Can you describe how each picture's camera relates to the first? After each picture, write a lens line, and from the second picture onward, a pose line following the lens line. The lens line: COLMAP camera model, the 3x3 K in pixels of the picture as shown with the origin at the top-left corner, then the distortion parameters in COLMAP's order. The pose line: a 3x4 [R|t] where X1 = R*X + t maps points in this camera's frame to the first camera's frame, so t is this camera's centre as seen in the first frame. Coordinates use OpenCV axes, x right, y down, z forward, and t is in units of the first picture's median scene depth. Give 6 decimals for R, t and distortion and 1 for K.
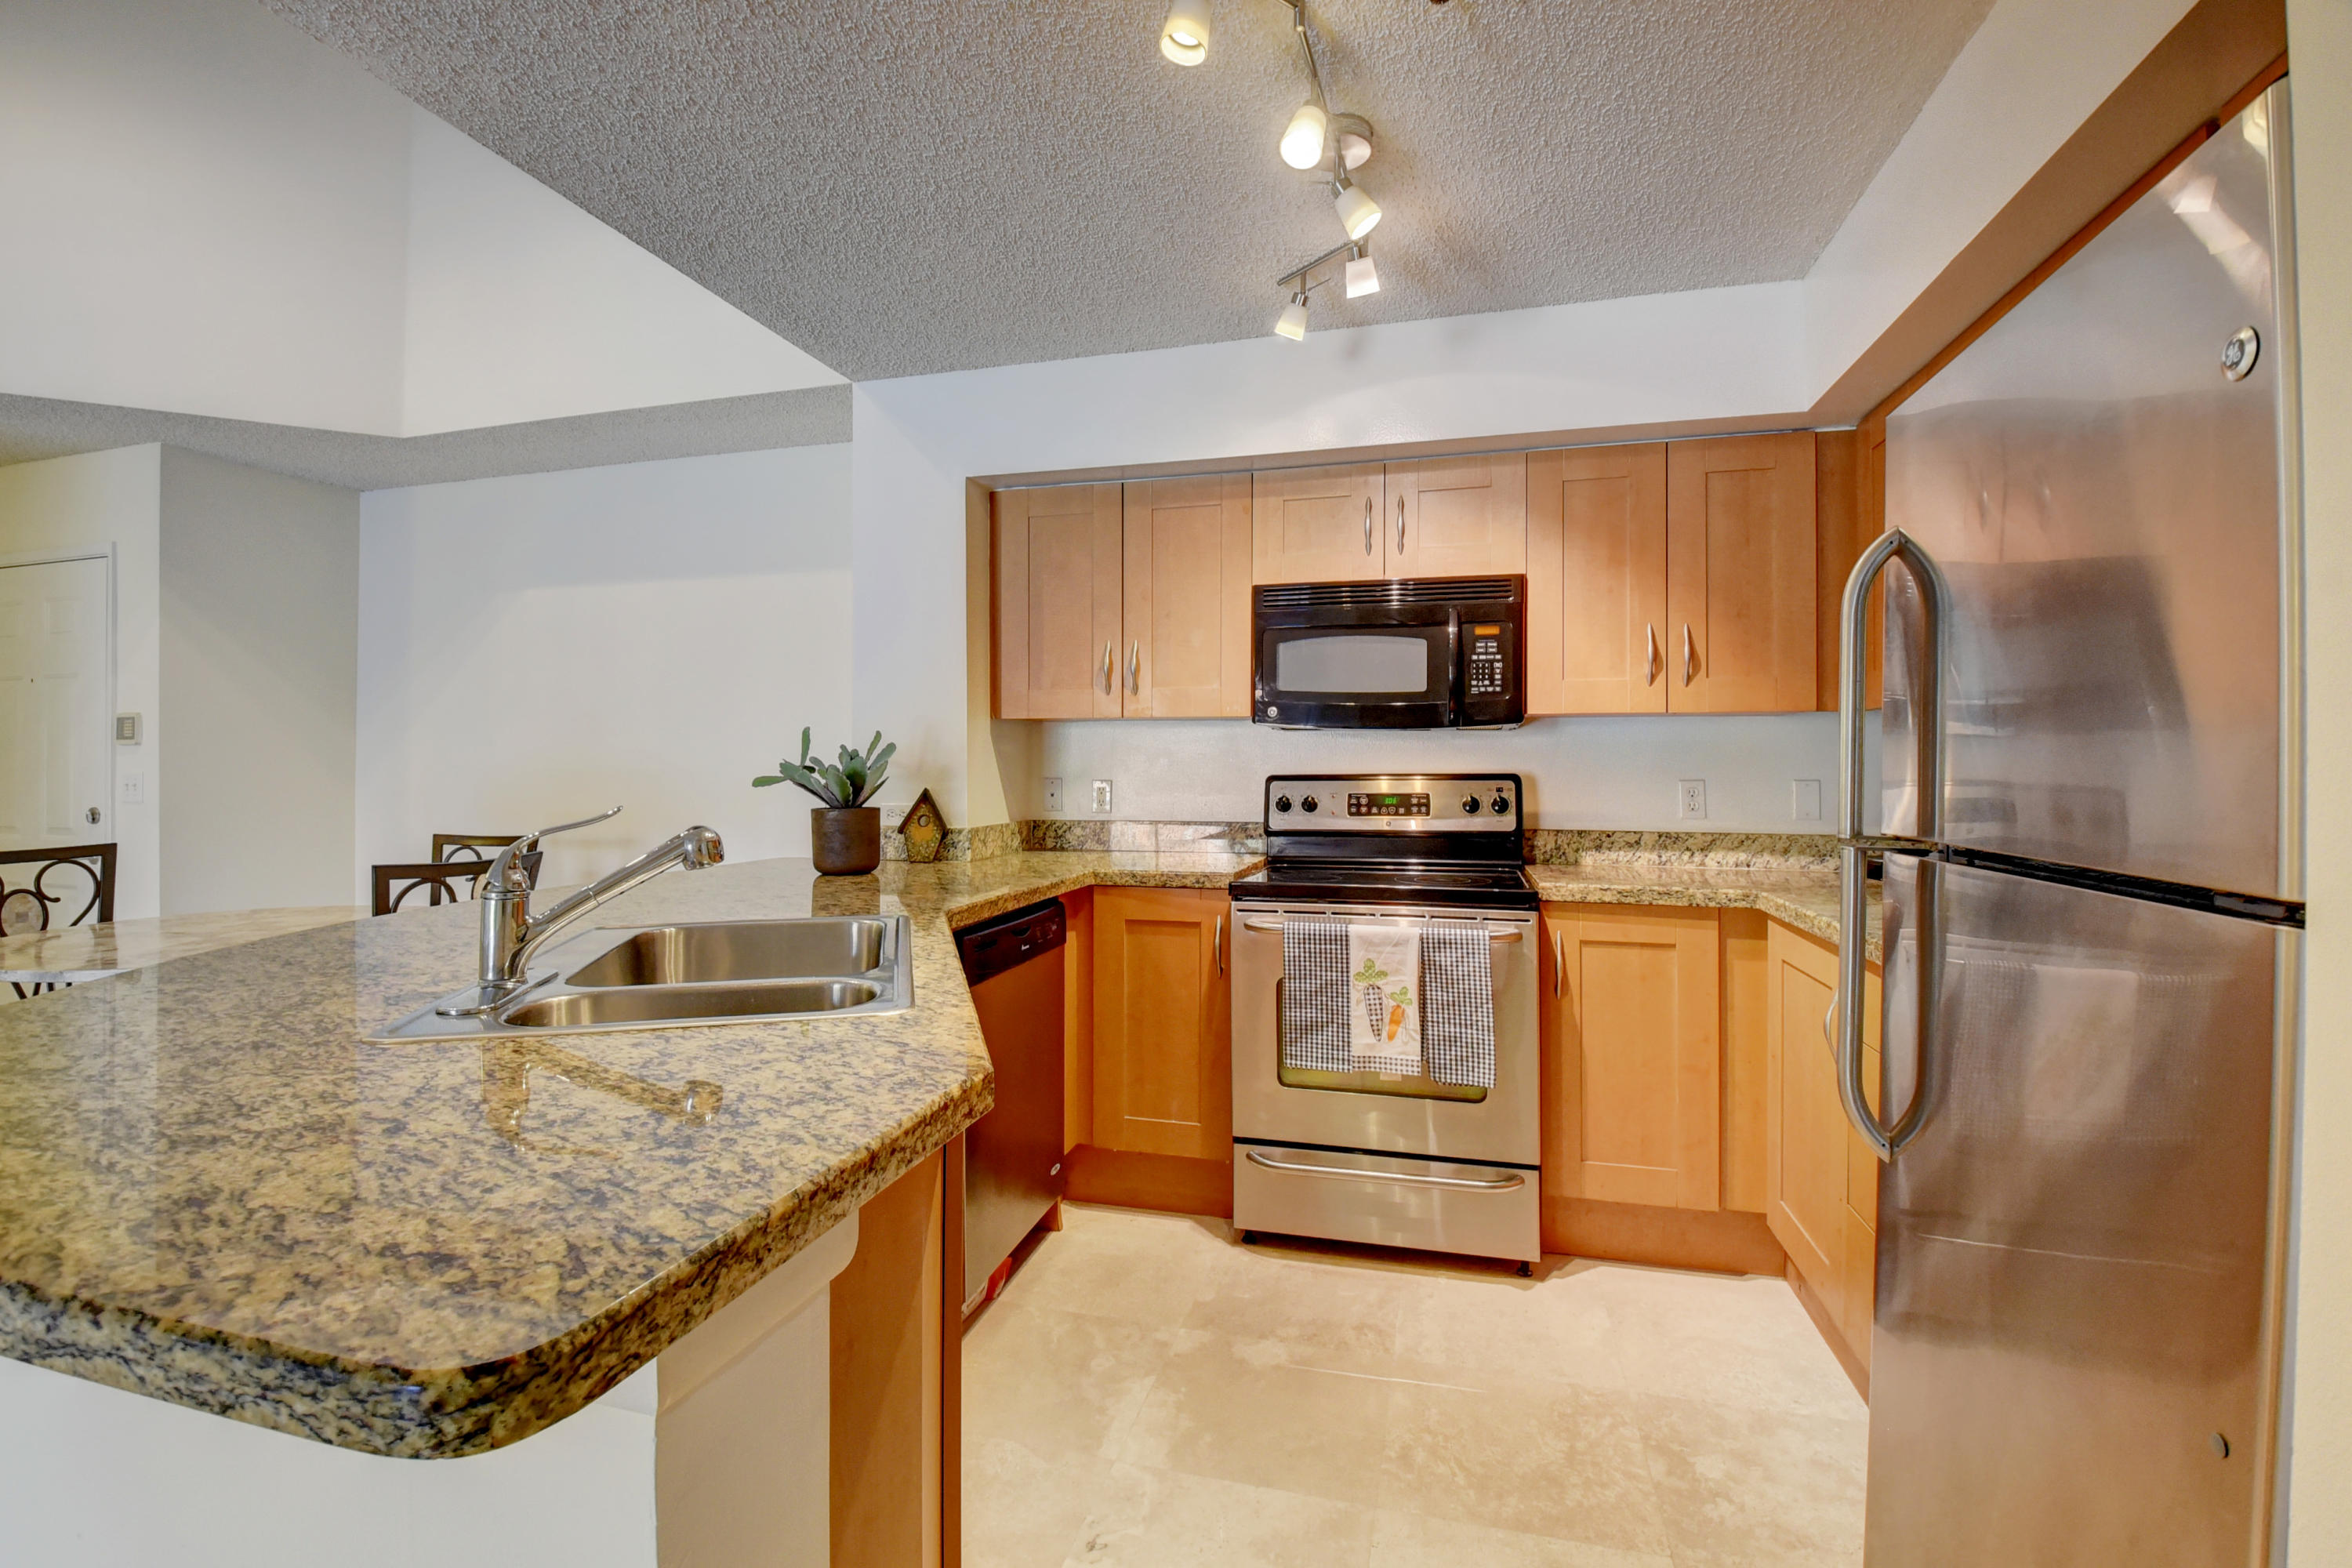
lens RADIAL K [[1018.7, 0, 1155.9], [0, 1018.7, 758.6], [0, 0, 1]] dist [-0.017233, -0.008185]
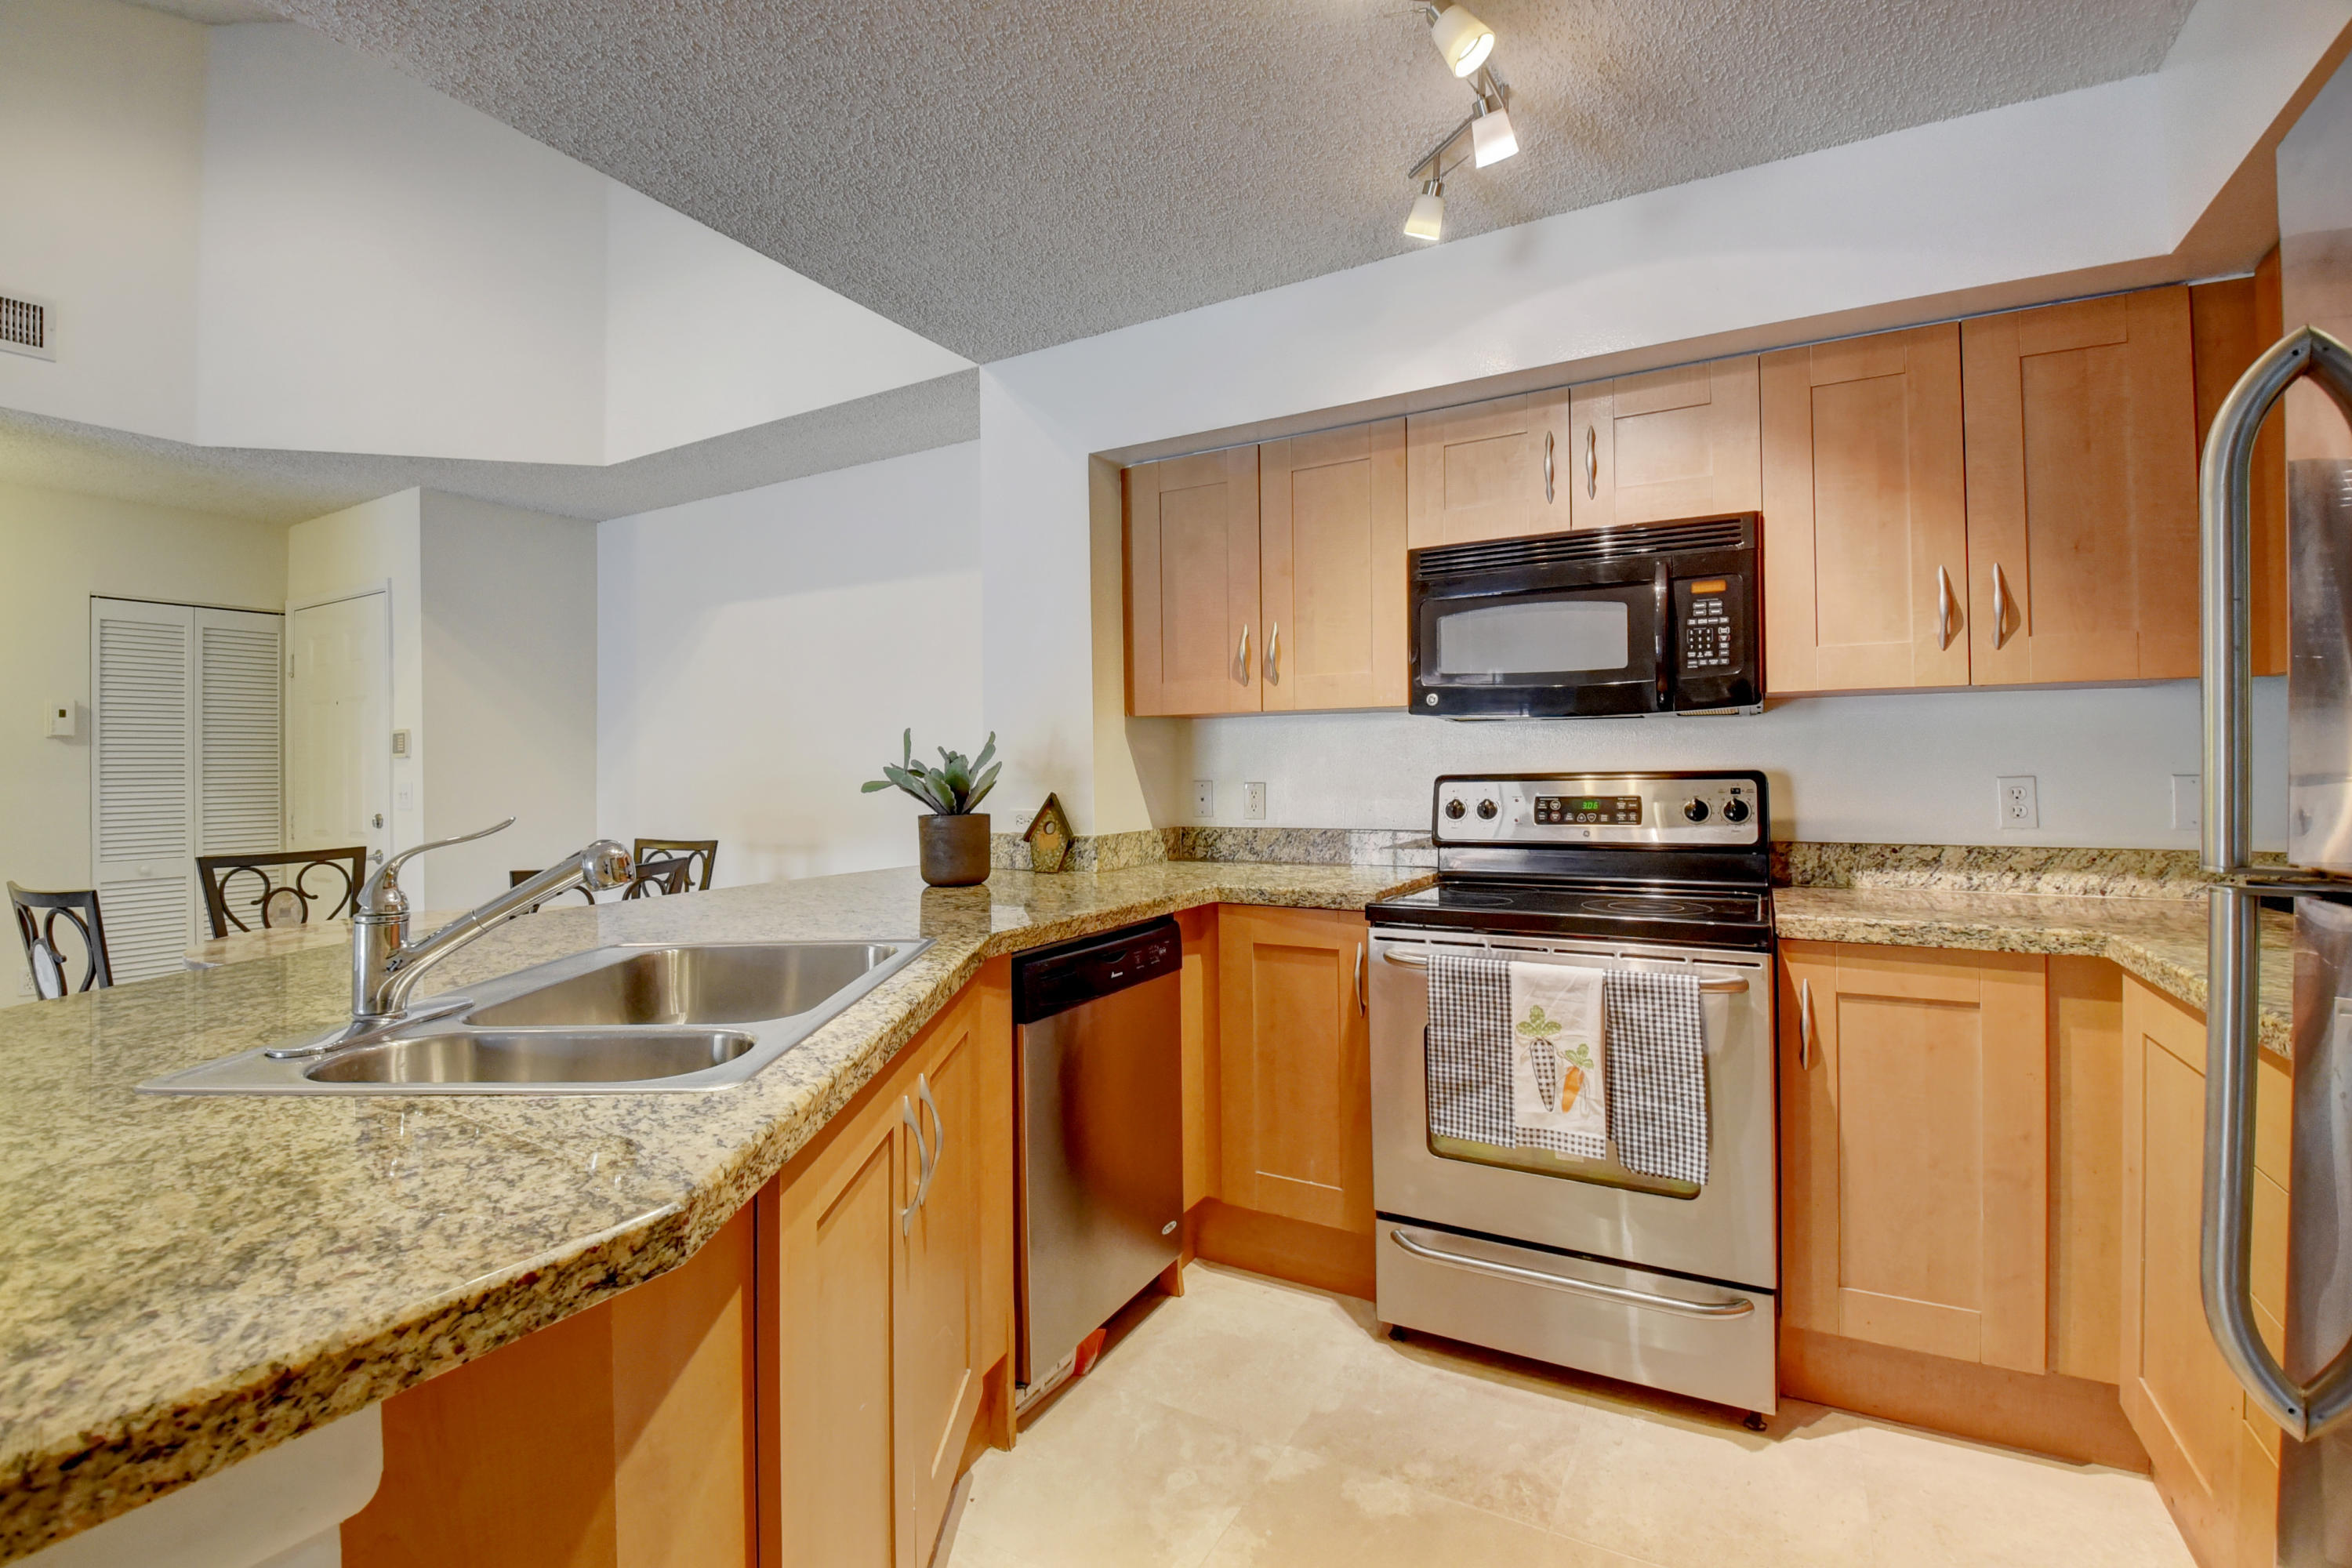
lens RADIAL K [[1018.7, 0, 1165.9], [0, 1018.7, 759.3], [0, 0, 1]] dist [-0.017233, -0.008185]
pose [[0.969617, -0.013149, -0.244276, 0.110604], [0.012808, 0.999914, -0.002985, 0.003155], [0.244294, -0.000234, 0.969701, 0.142926]]
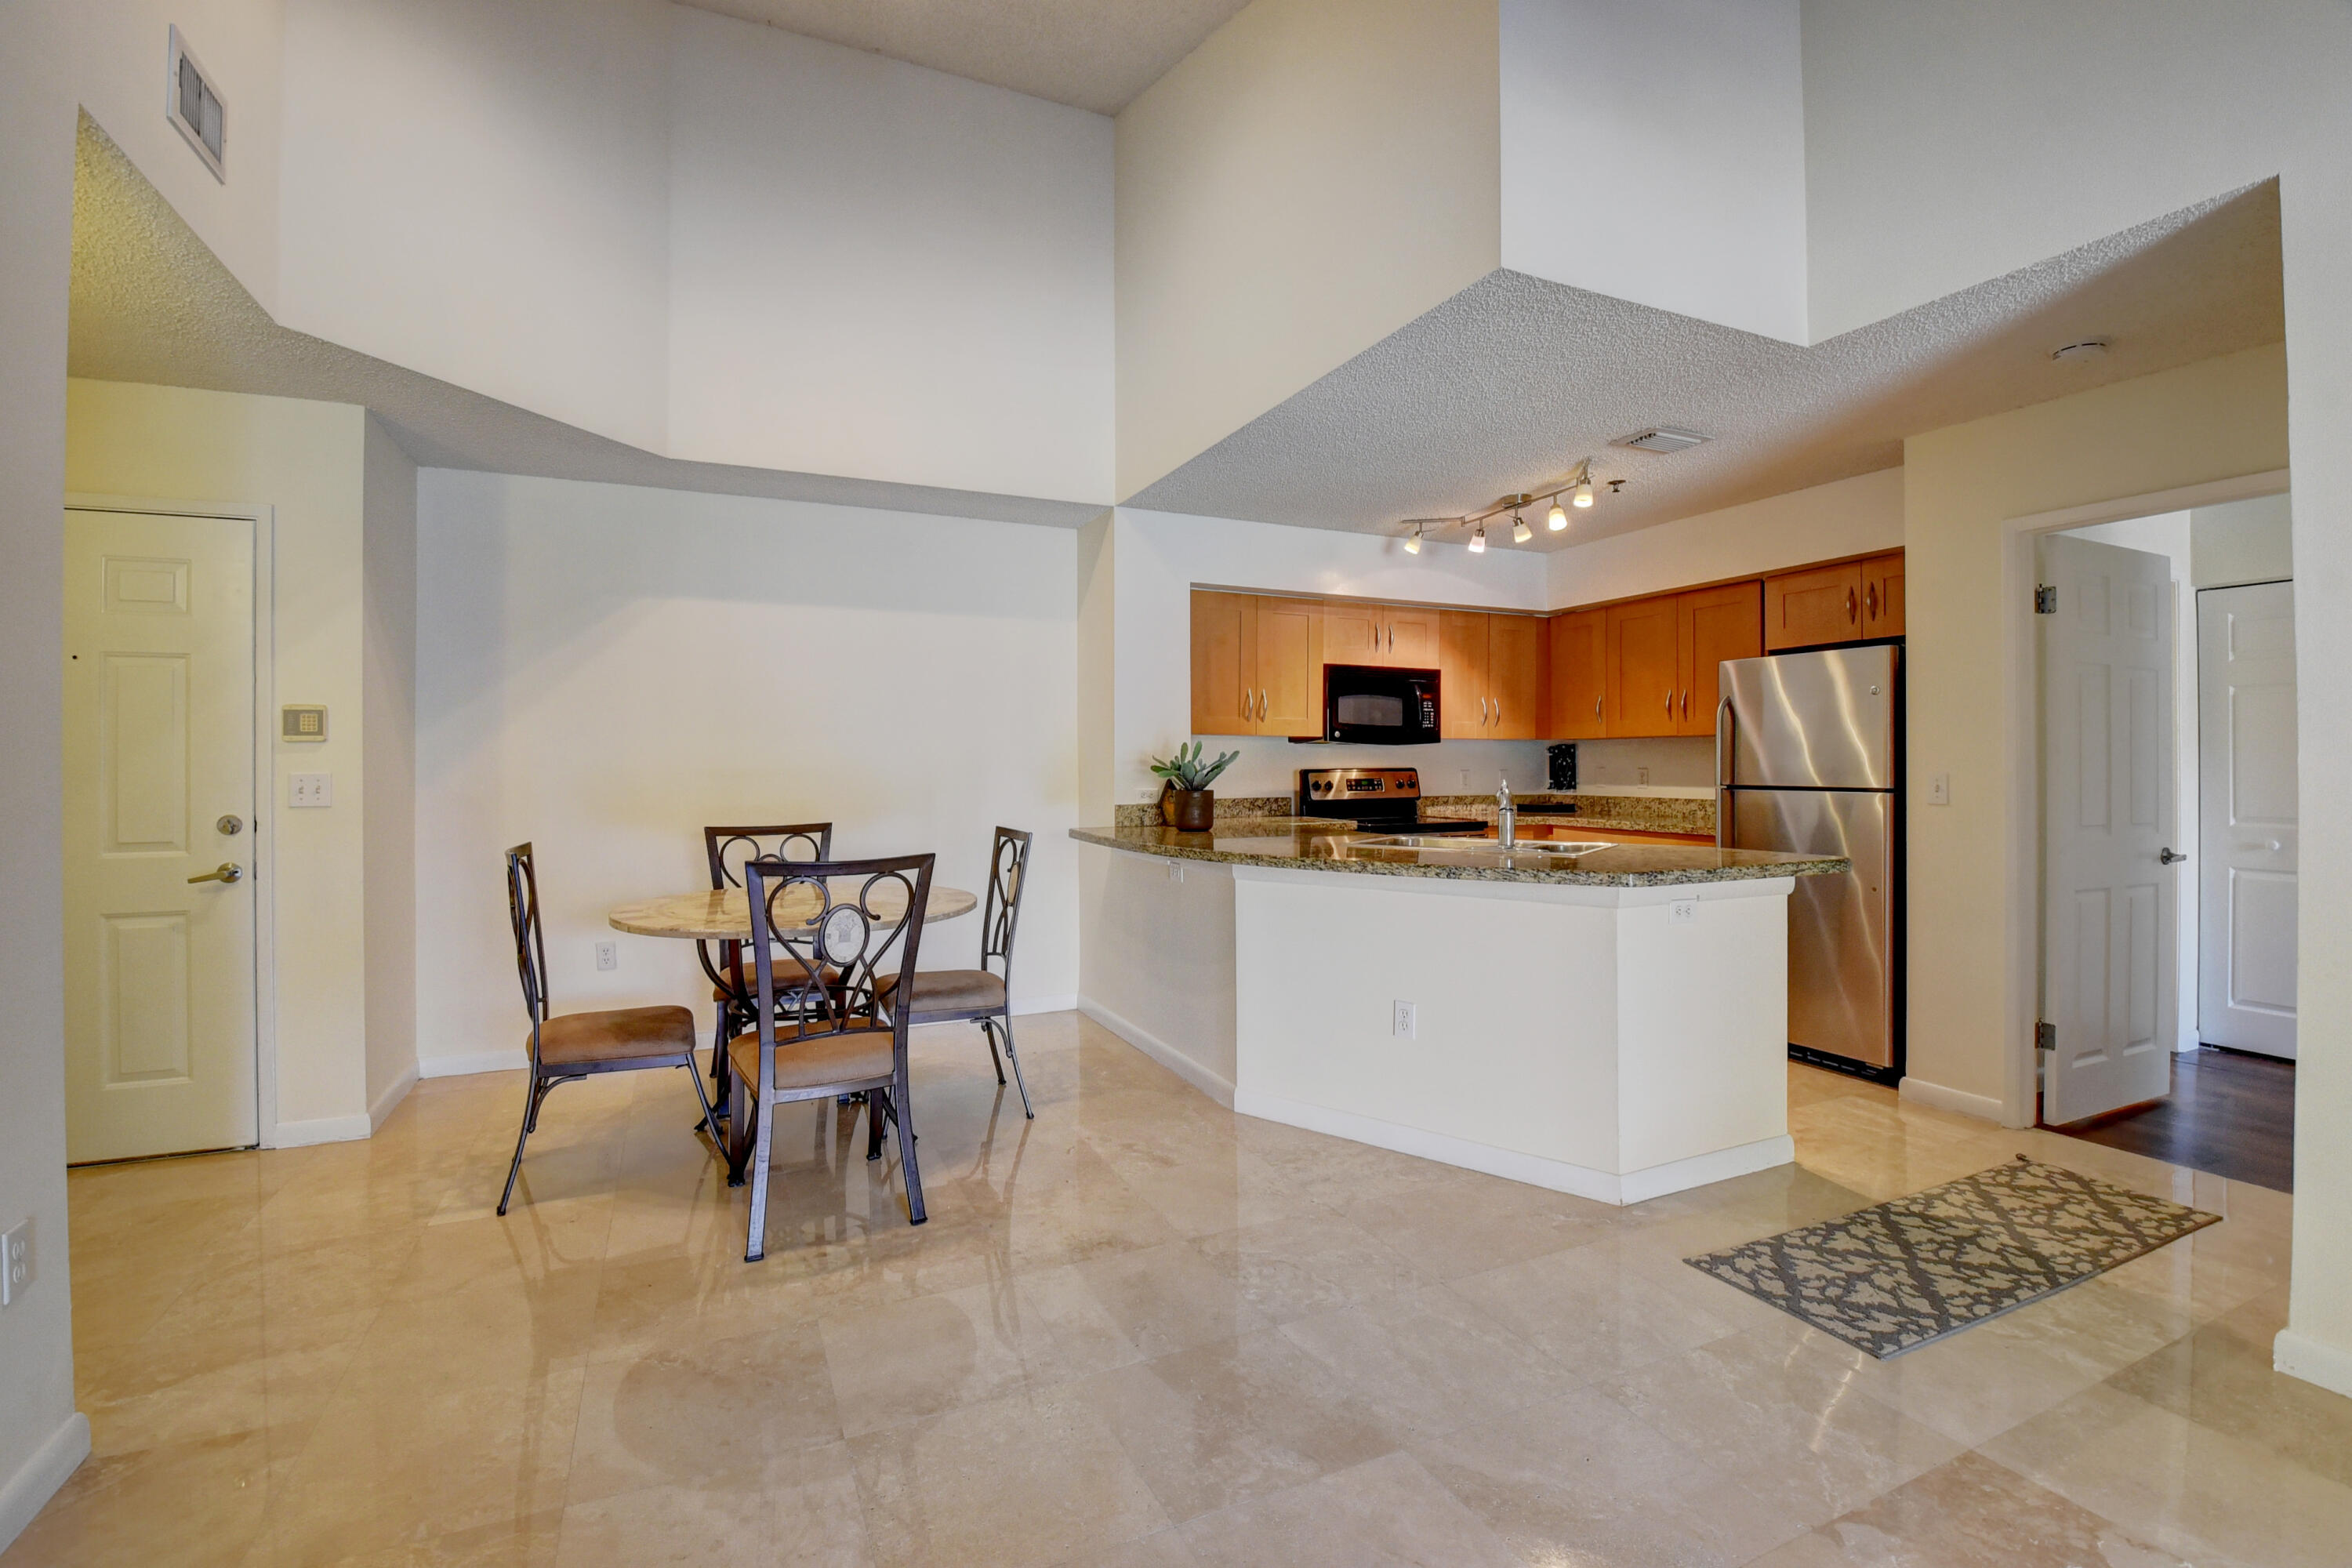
lens RADIAL K [[1018.7, 0, 1142.5], [0, 1018.7, 760.5], [0, 0, 1]] dist [-0.017233, -0.008185]
pose [[0.771945, 0.001373, 0.635688, -1.397059], [-0.002000, 0.999998, 0.000270, 0.000945], [-0.635686, -0.001480, 0.771946, -0.199485]]
